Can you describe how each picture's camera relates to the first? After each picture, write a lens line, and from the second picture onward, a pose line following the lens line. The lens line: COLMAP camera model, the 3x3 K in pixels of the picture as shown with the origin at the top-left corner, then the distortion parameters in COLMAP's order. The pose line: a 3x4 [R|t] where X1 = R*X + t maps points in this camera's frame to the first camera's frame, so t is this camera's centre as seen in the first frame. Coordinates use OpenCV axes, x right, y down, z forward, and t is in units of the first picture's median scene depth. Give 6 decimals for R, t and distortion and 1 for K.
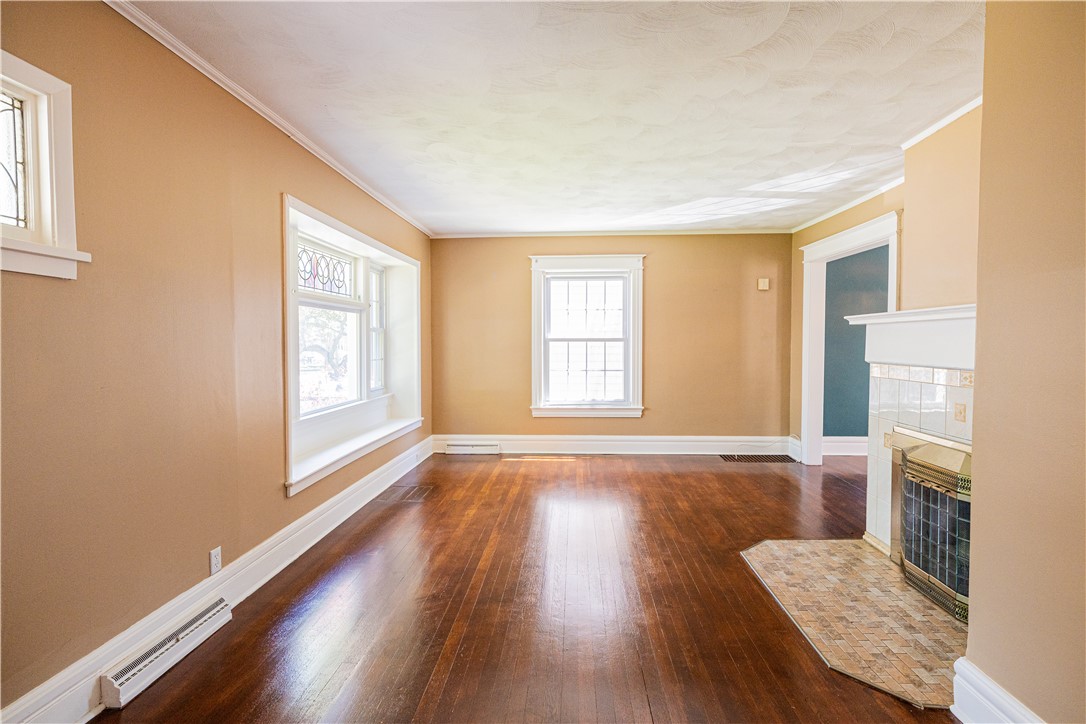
lens RADIAL K [[536.6, 0, 544.2], [0, 536.6, 358.3], [0, 0, 1]] dist [0.000062, 0.001166]
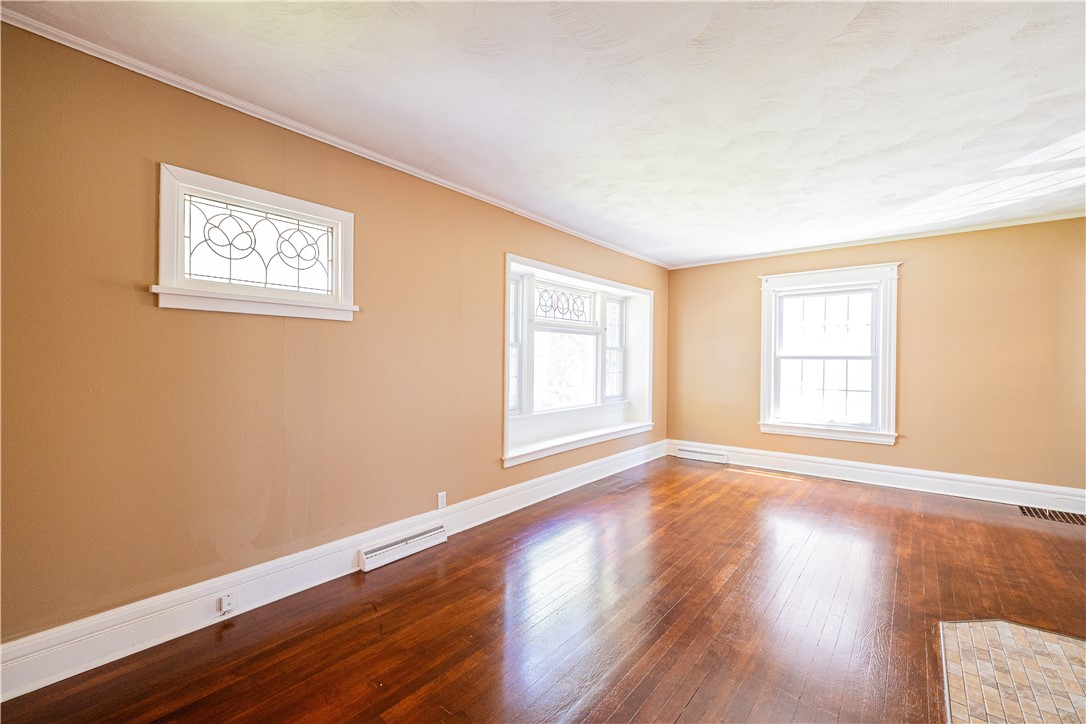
lens RADIAL K [[453.7, 0, 539.8], [0, 453.7, 360.3], [0, 0, 1]] dist [0.001851, 0.000295]
pose [[0.805815, 0.009307, -0.592094, 0.167016], [-0.025218, 0.999509, -0.018609, -0.001685], [0.591630, 0.029926, 0.805654, 0.050435]]
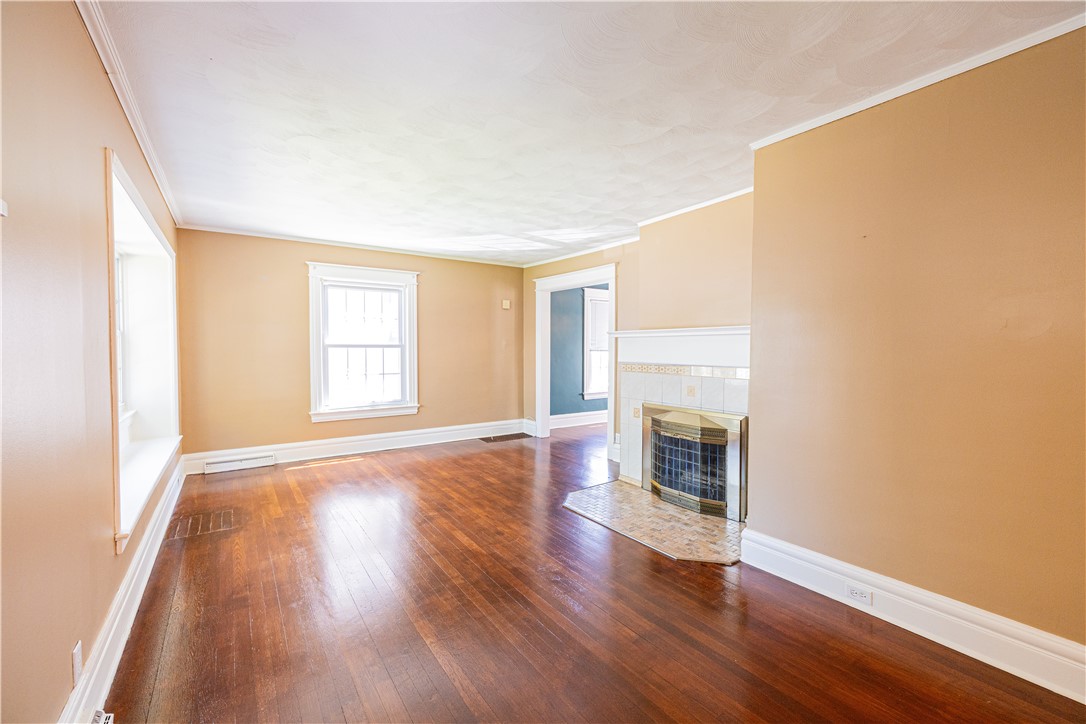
lens RADIAL K [[453.7, 0, 539.8], [0, 453.7, 360.3], [0, 0, 1]] dist [0.001851, 0.000295]
pose [[0.794471, -0.013135, 0.607160, -0.218166], [0.015251, 0.999882, 0.001675, -0.002321], [-0.607111, 0.007929, 0.794578, 0.074569]]
